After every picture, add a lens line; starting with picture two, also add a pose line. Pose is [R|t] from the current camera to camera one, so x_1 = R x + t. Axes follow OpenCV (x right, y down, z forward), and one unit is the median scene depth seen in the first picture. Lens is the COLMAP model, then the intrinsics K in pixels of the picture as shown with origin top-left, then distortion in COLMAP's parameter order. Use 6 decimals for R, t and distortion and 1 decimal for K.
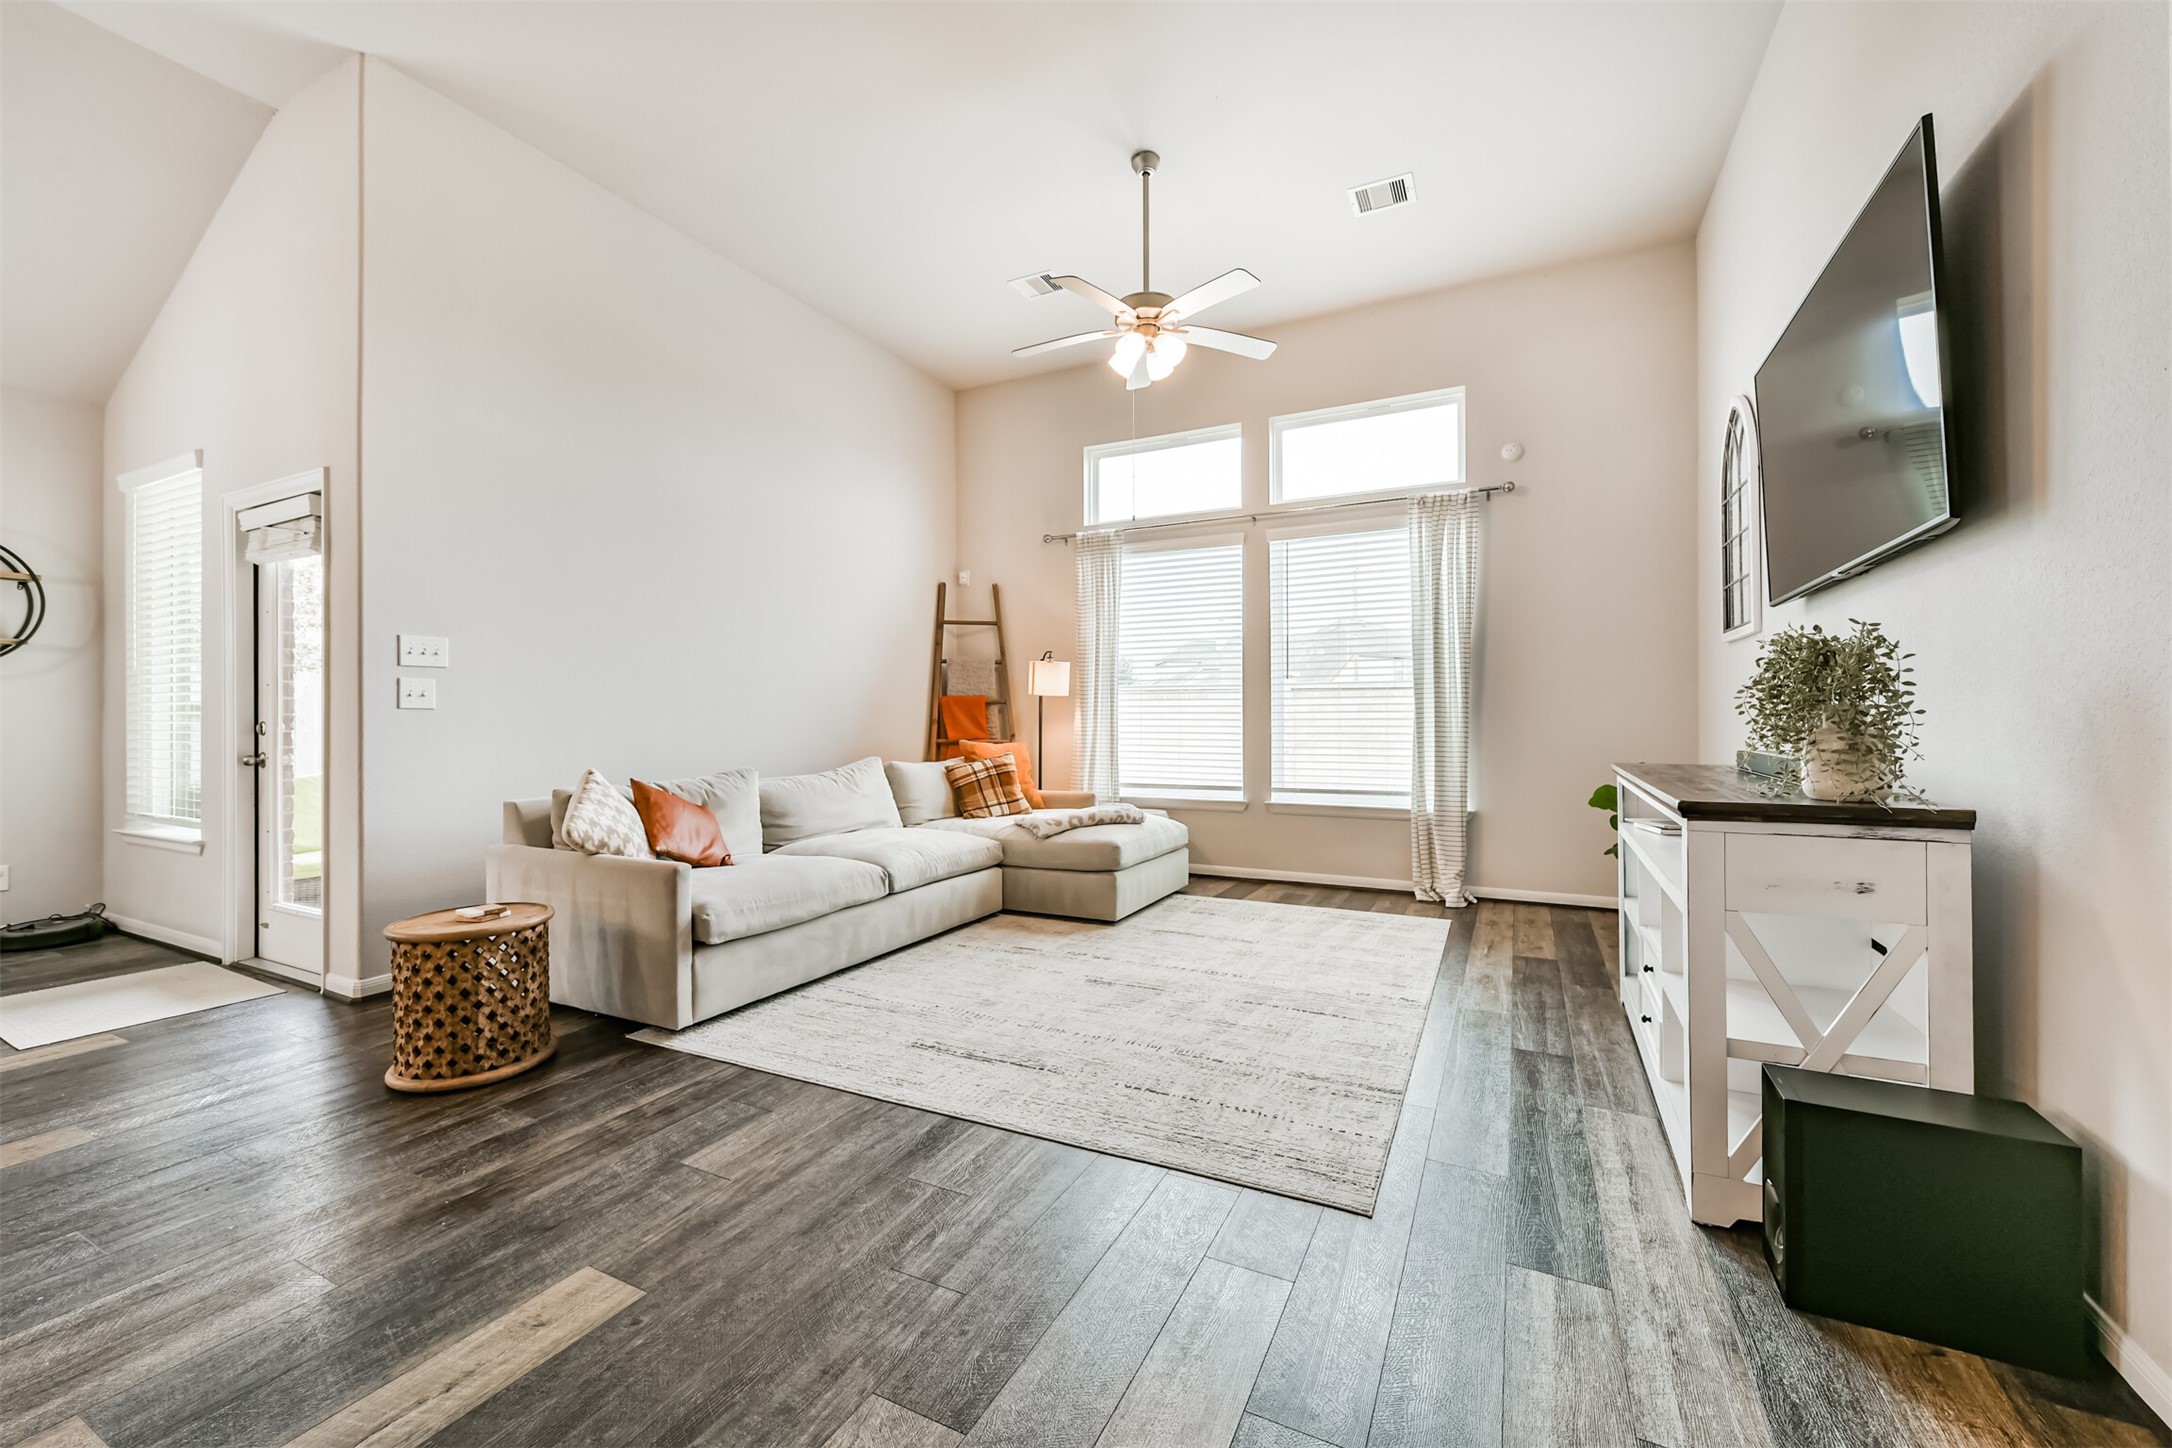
lens RADIAL K [[846.8, 0, 1104.8], [0, 846.8, 713.0], [0, 0, 1]] dist [0.001330, -0.000894]
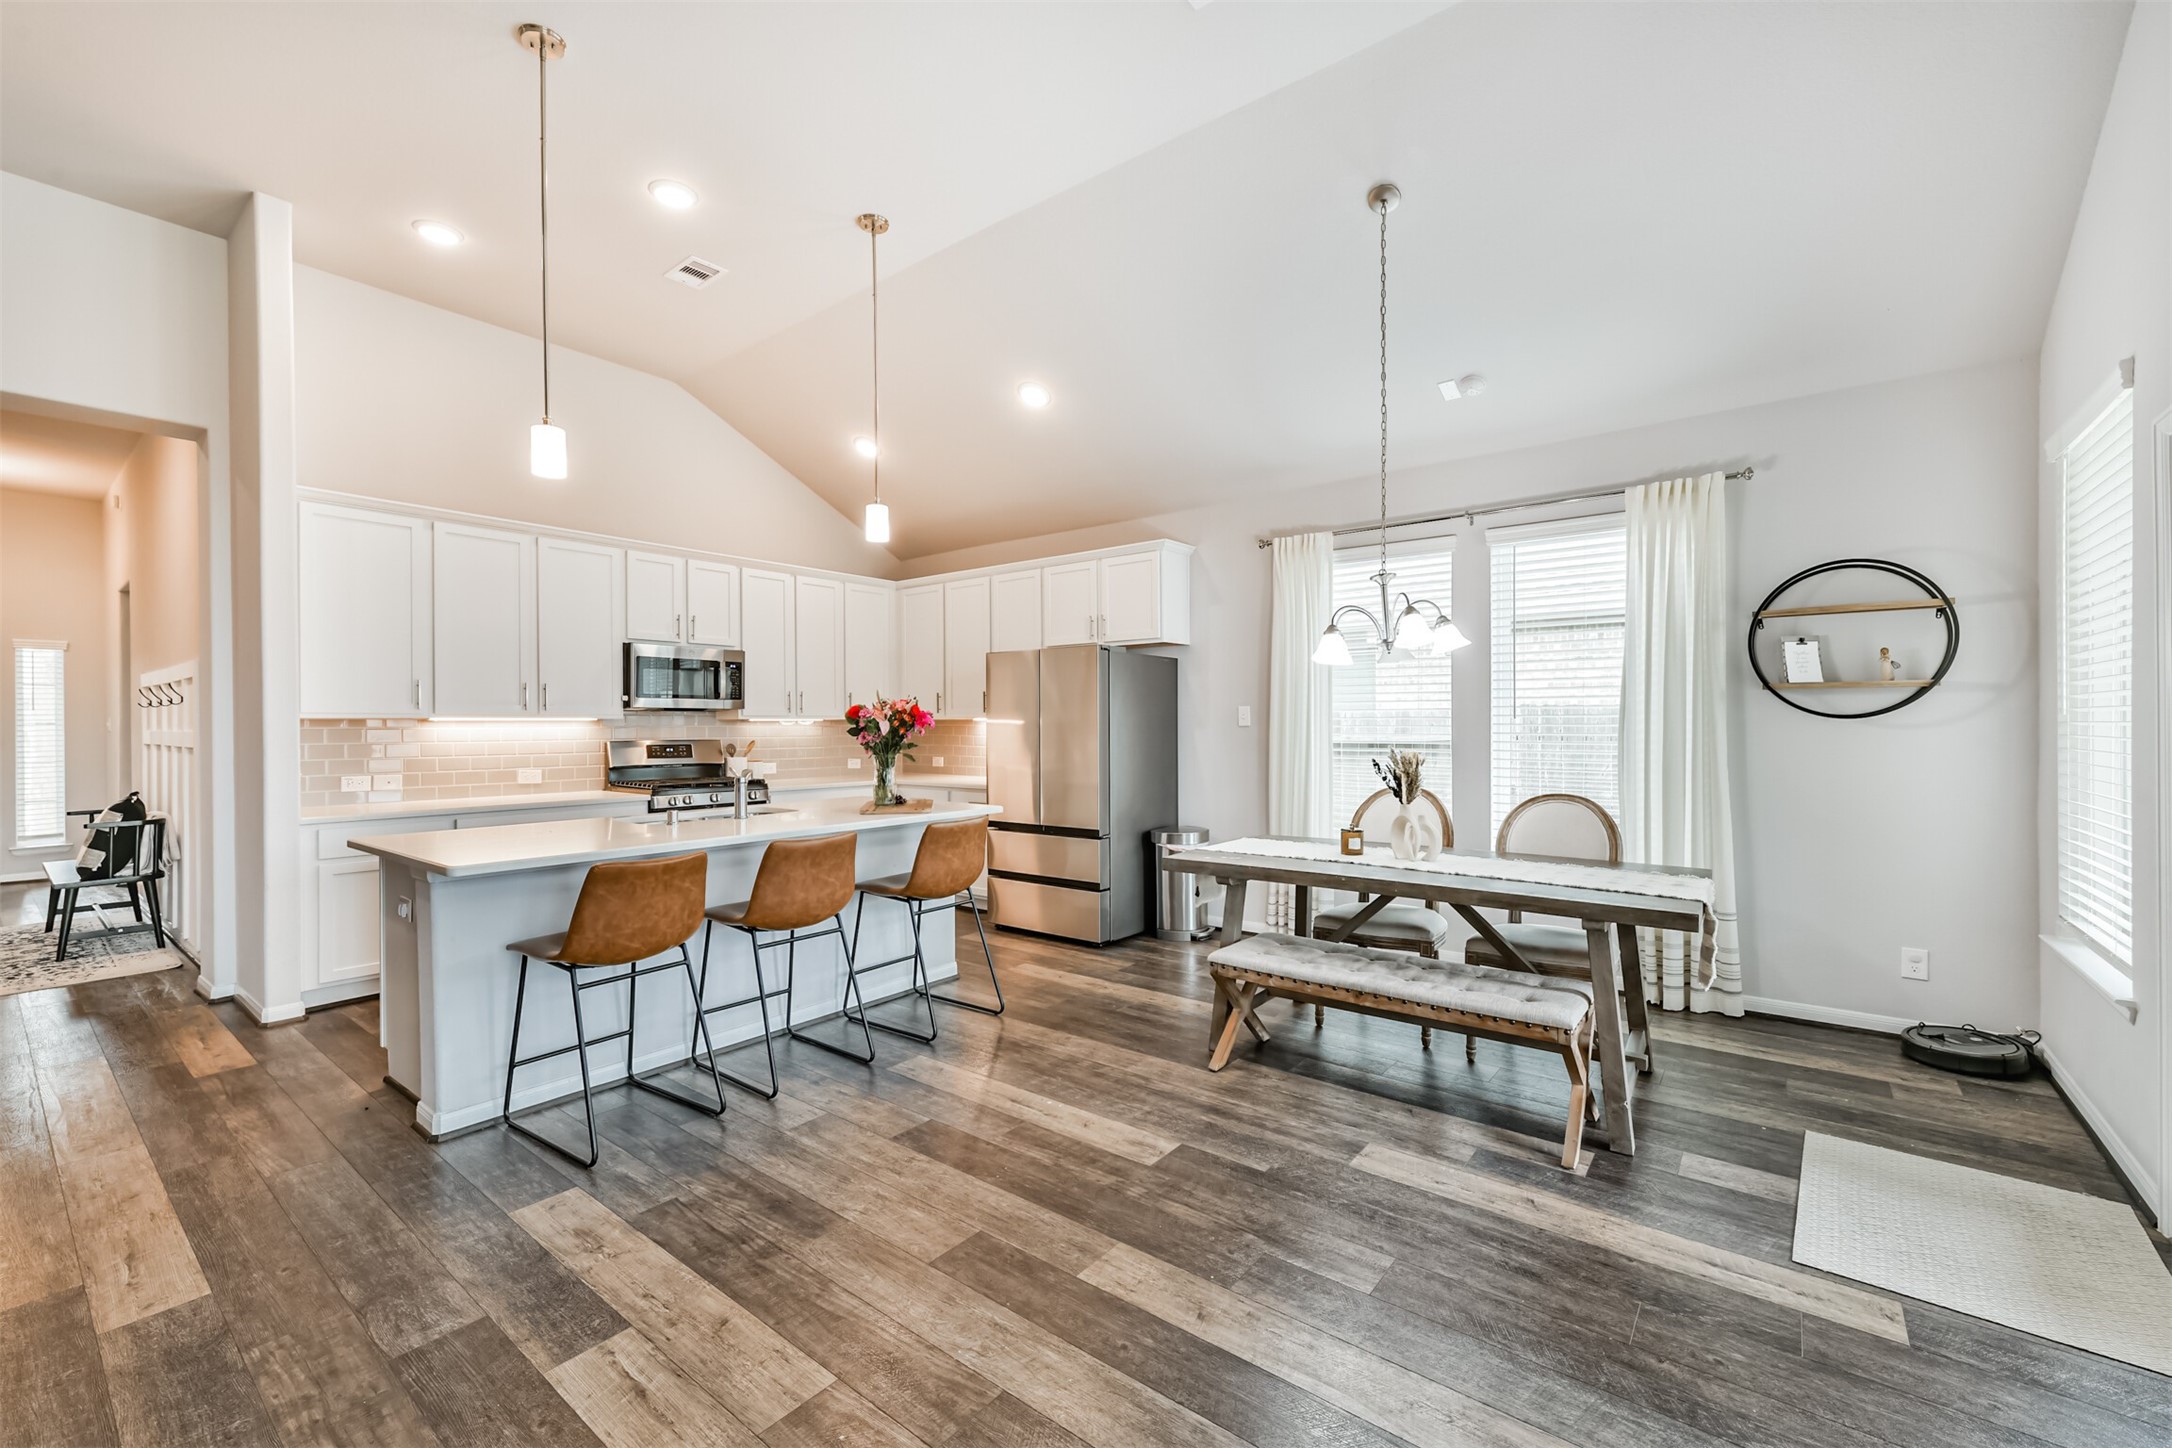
lens RADIAL K [[884.4, 0, 1084.2], [0, 884.4, 727.2], [0, 0, 1]] dist [0.002643, -0.000462]
pose [[-0.216453, 0.005832, -0.976276, -0.288509], [0.009048, 0.999951, 0.003967, -0.056430], [0.976251, -0.007975, -0.216495, 0.414096]]
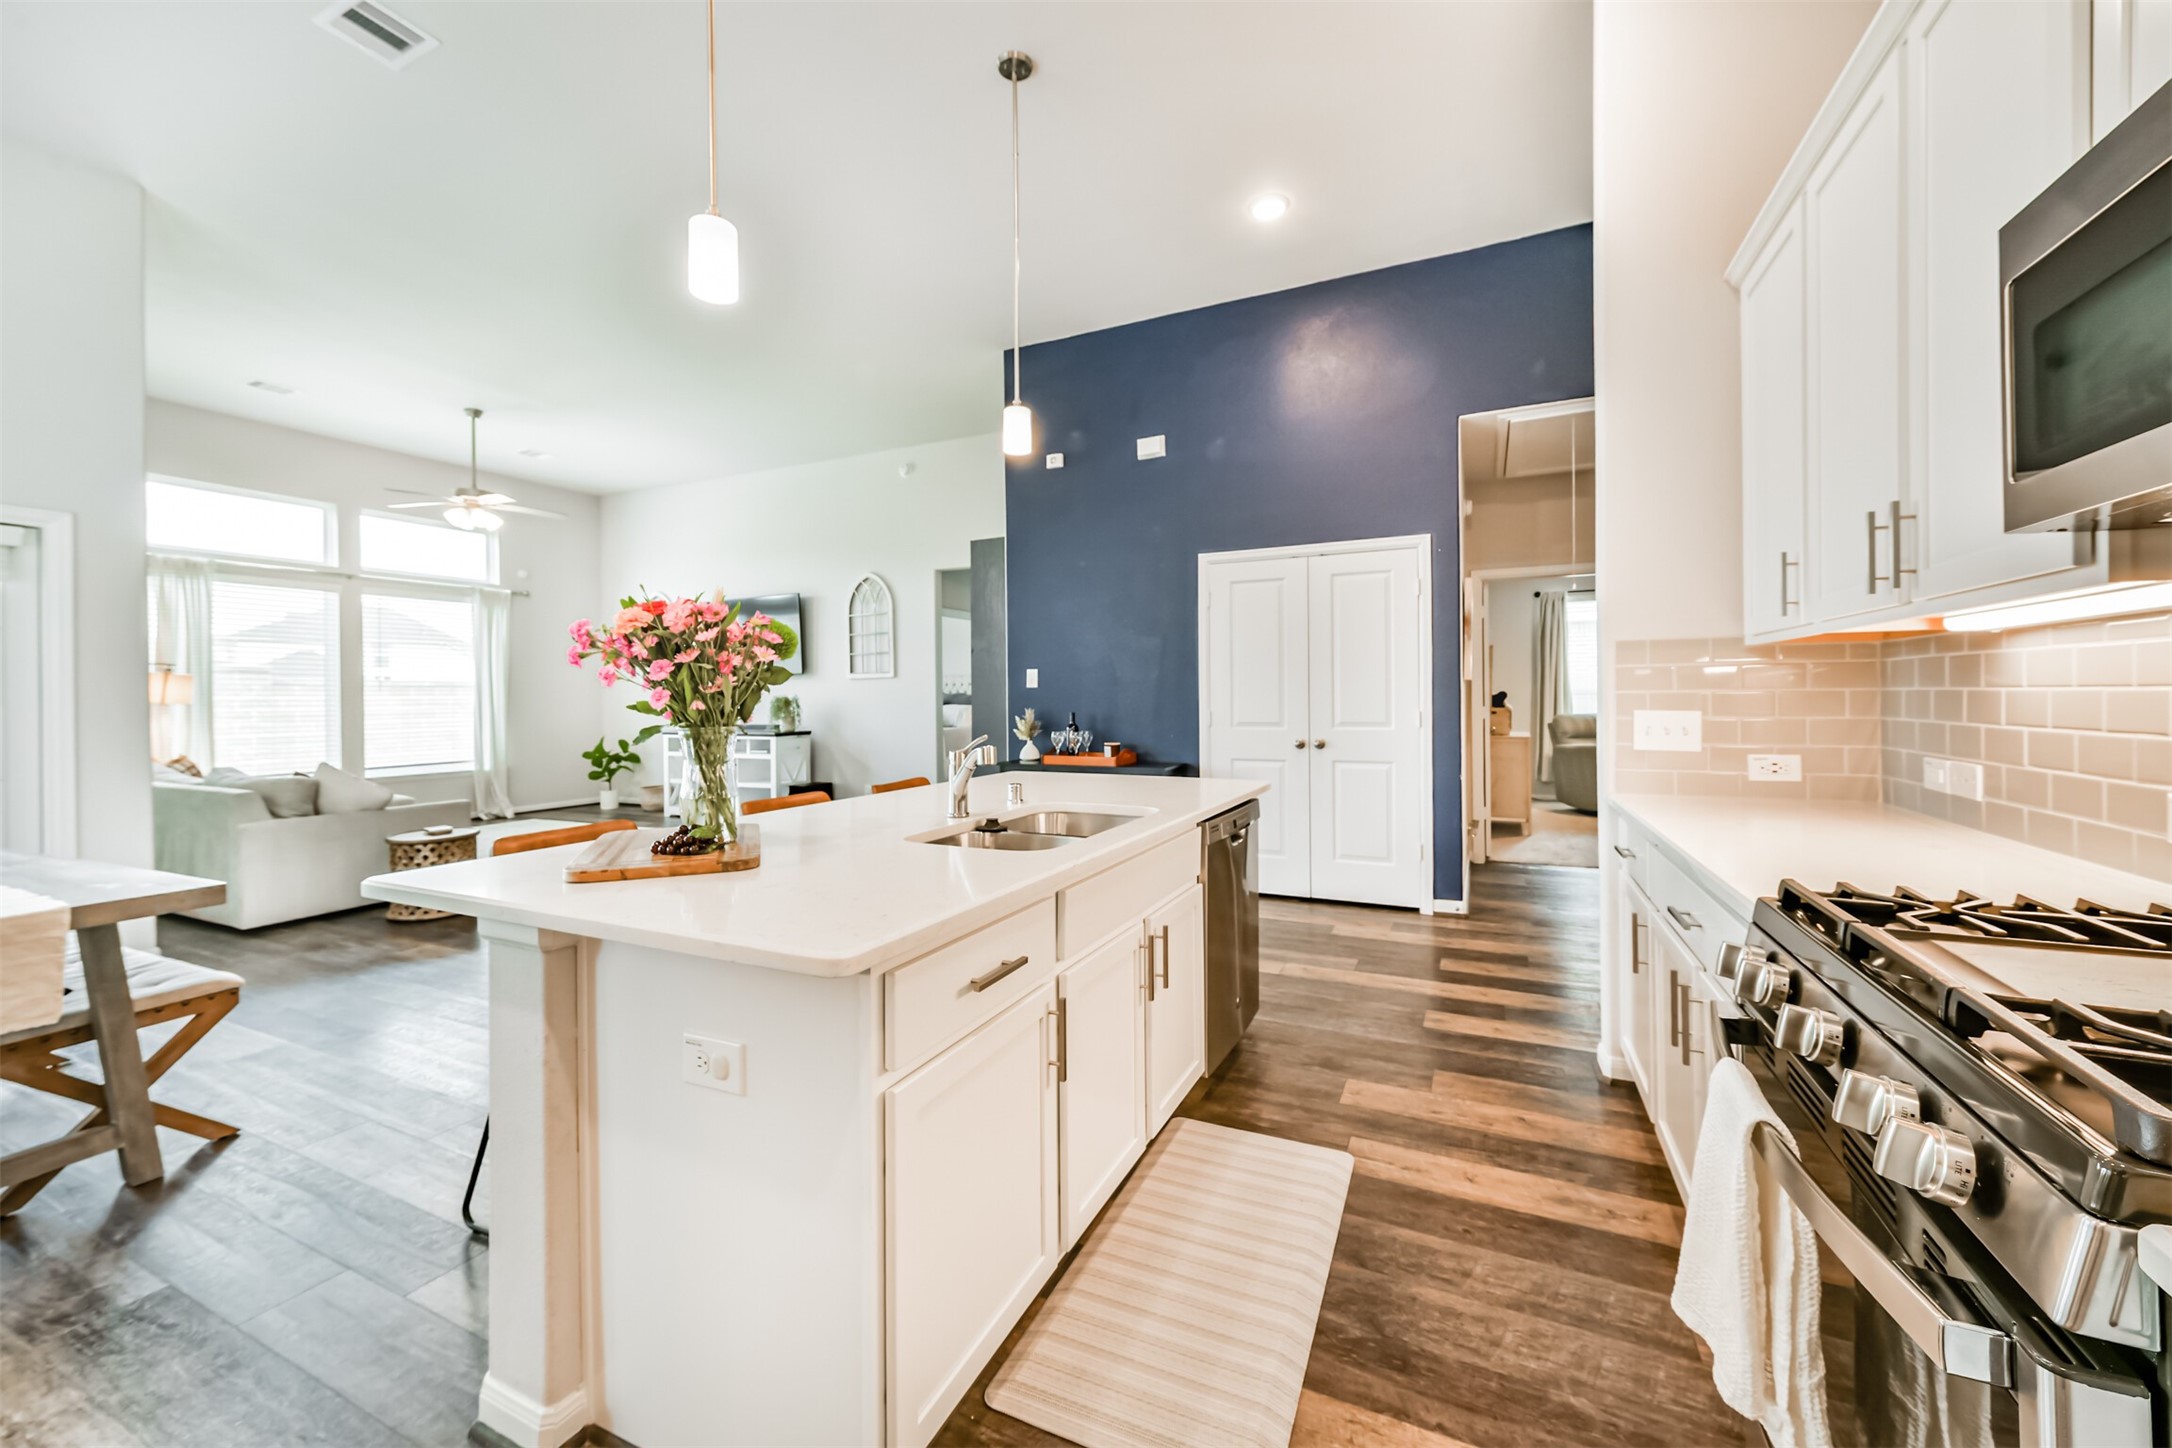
lens RADIAL K [[846.8, 0, 1092.2], [0, 846.8, 698.2], [0, 0, 1]] dist [0.001330, -0.000894]
pose [[-0.016374, 0.001122, 0.999865, -1.838414], [0.005448, 0.999985, -0.001033, -0.031365], [-0.999851, 0.005430, -0.016380, -0.291747]]
